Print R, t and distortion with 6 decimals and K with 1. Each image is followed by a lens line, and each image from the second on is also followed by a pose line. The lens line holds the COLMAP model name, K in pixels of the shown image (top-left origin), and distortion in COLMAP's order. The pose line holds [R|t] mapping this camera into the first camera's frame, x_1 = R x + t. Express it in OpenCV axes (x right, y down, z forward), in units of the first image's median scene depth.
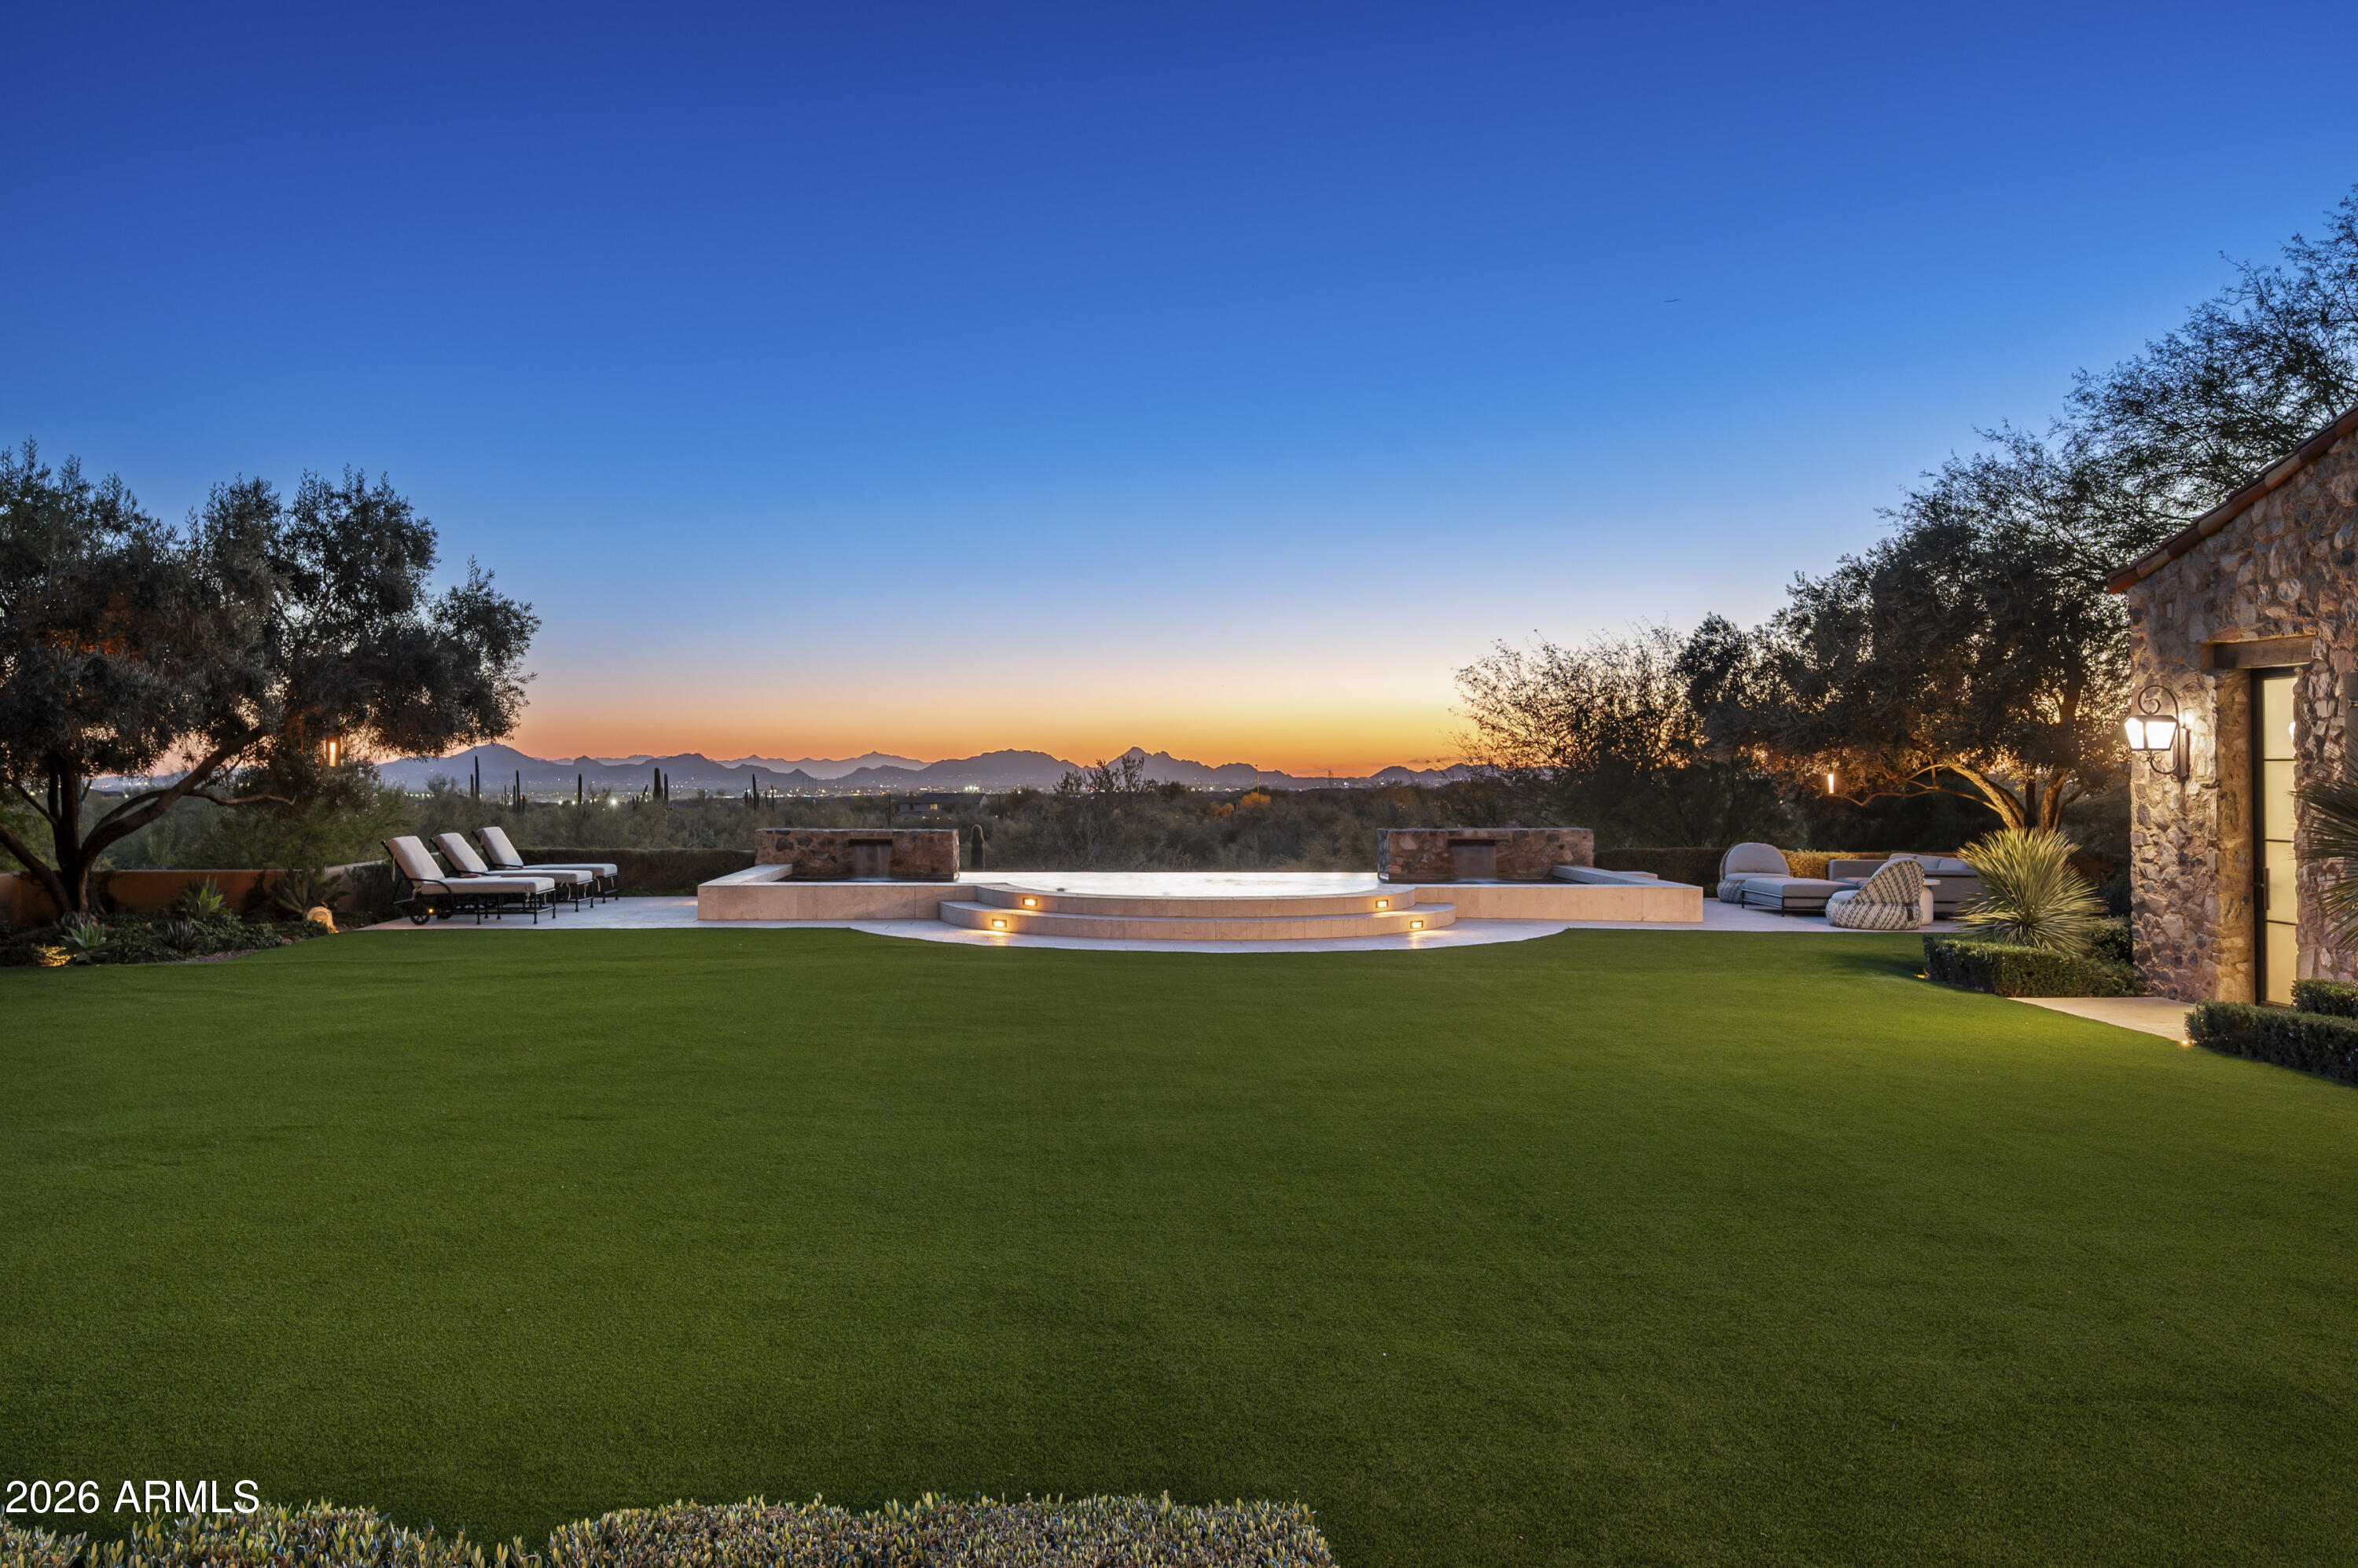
lens RADIAL K [[1796.7, 0, 988.5], [0, 1796.7, 743.0], [0, 0, 1]] dist [-0.002631, 0.013061]
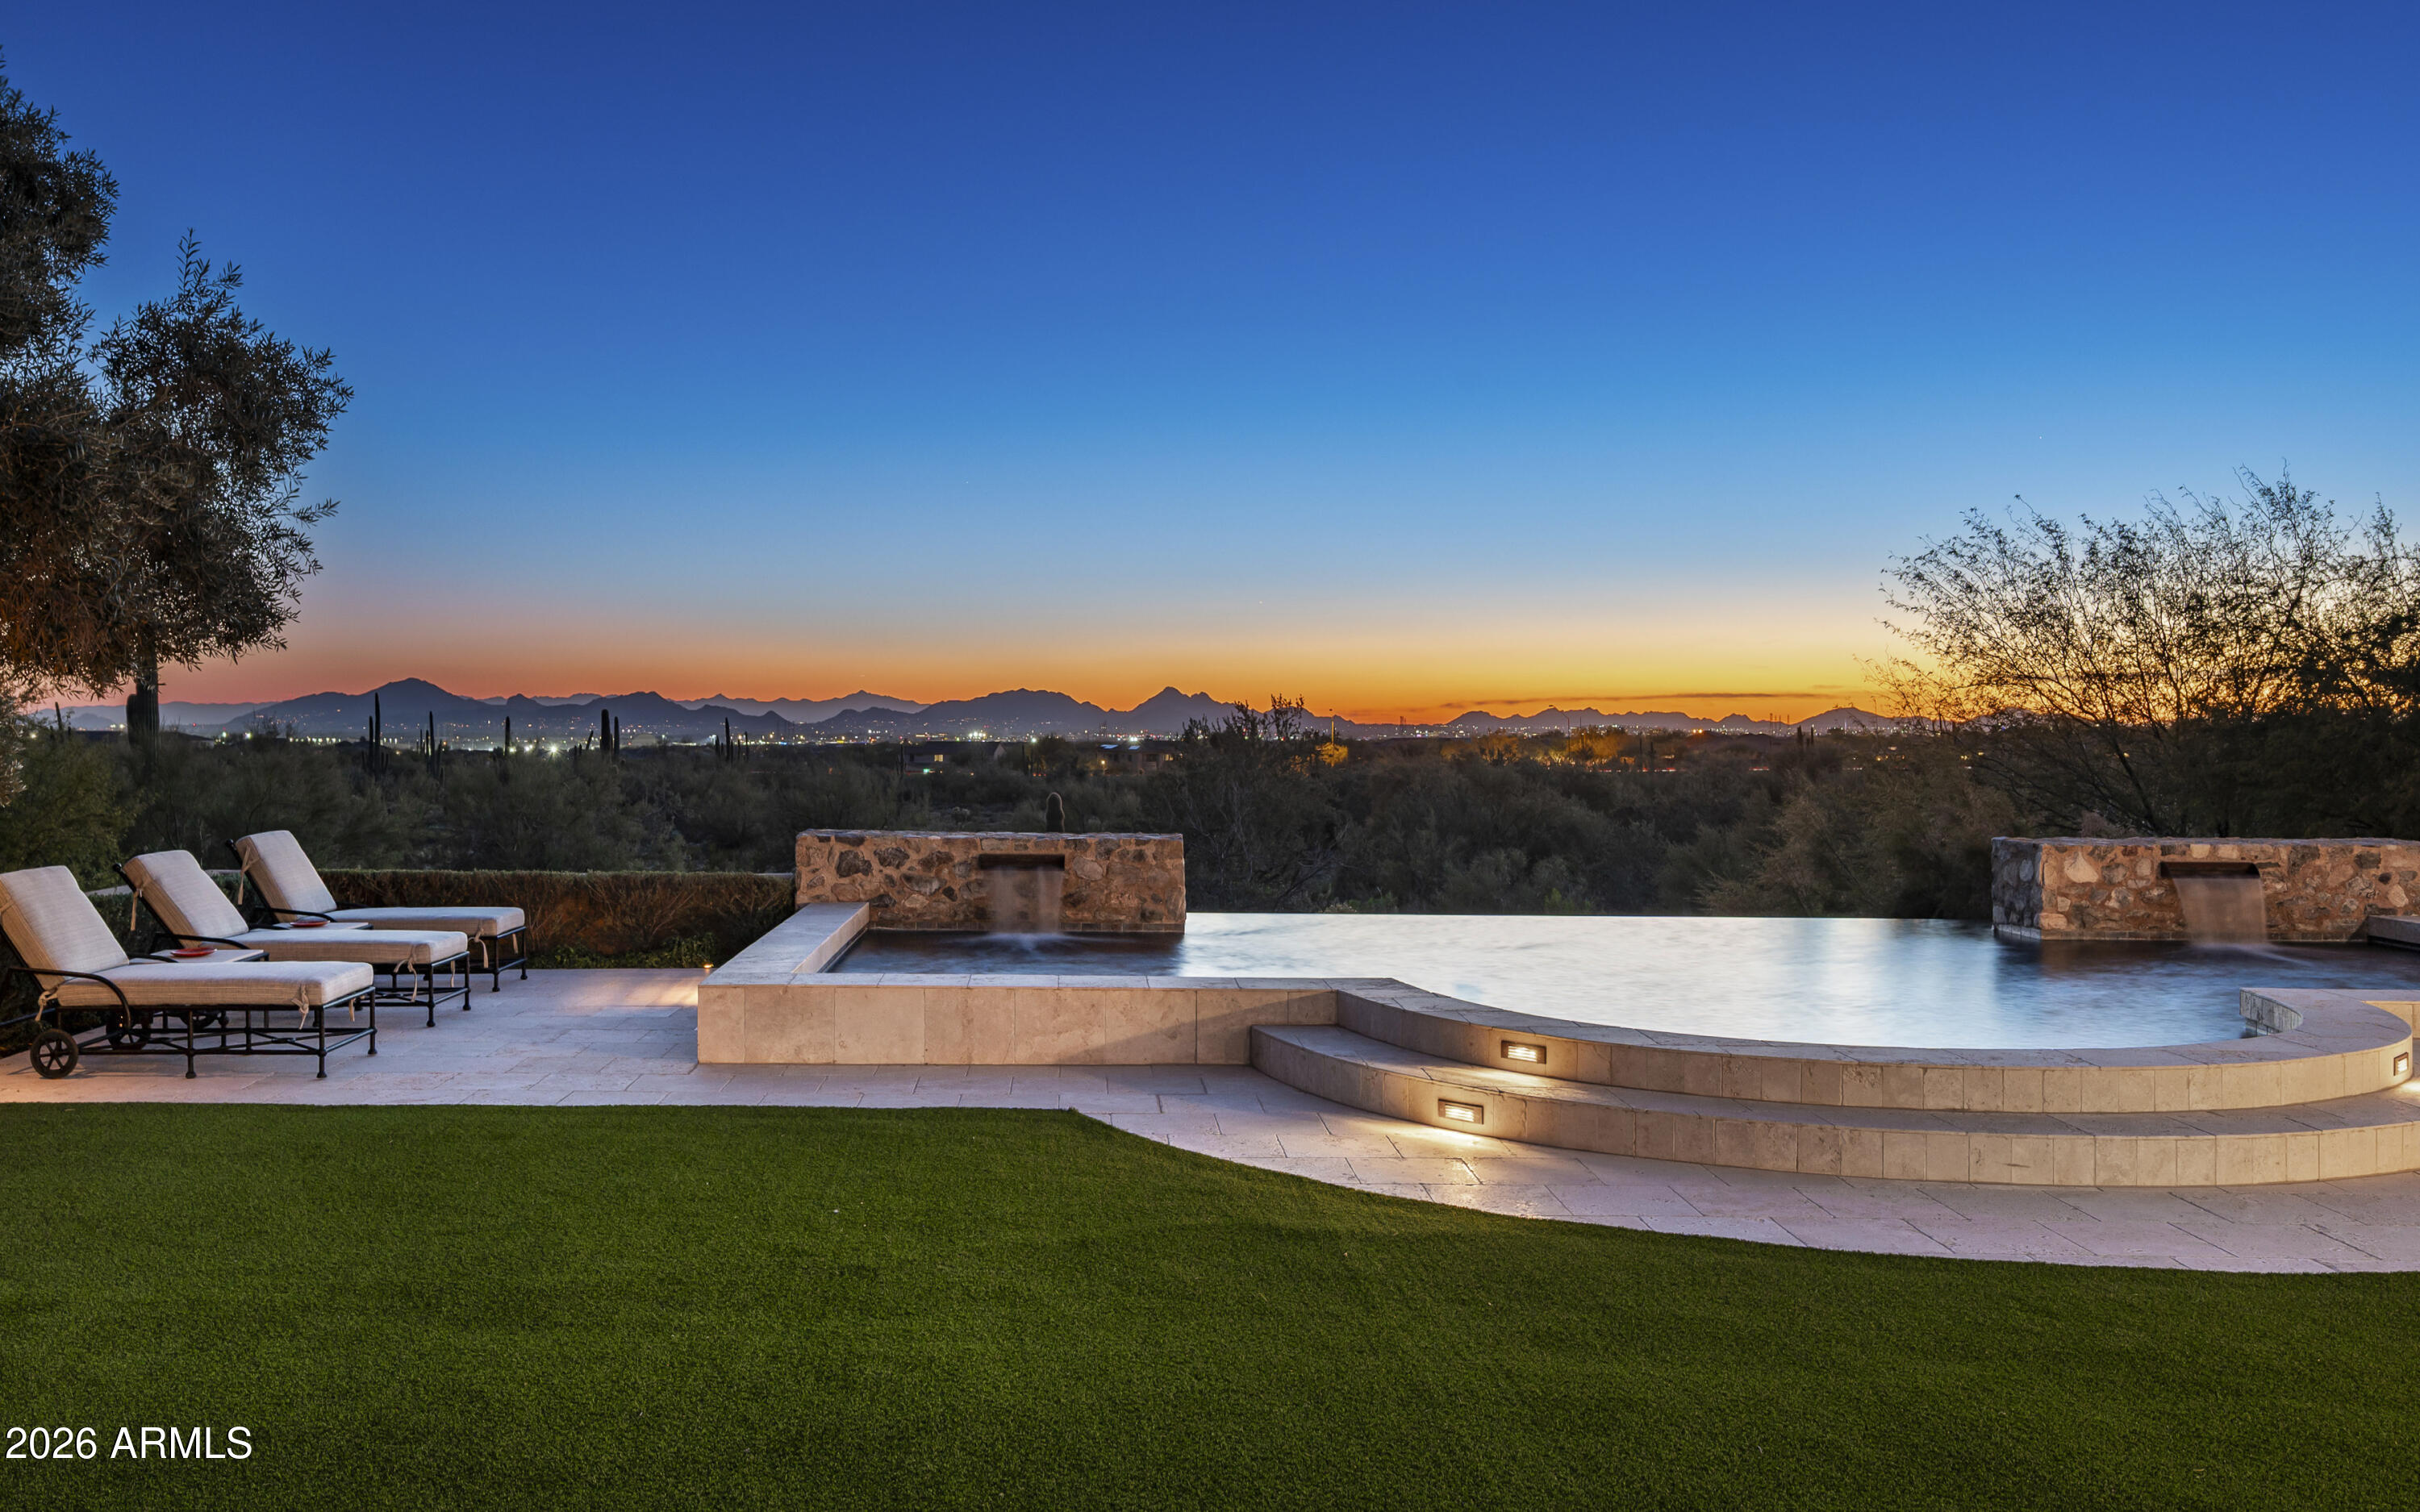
lens RADIAL K [[2082.9, 0, 969.0], [0, 2082.9, 693.2], [0, 0, 1]] dist [-0.008393, 0.007791]
pose [[0.999938, 0.005401, -0.009694, -0.082784], [-0.005348, 0.999970, 0.005559, 0.004863], [0.009724, -0.005507, 0.999938, 0.448572]]
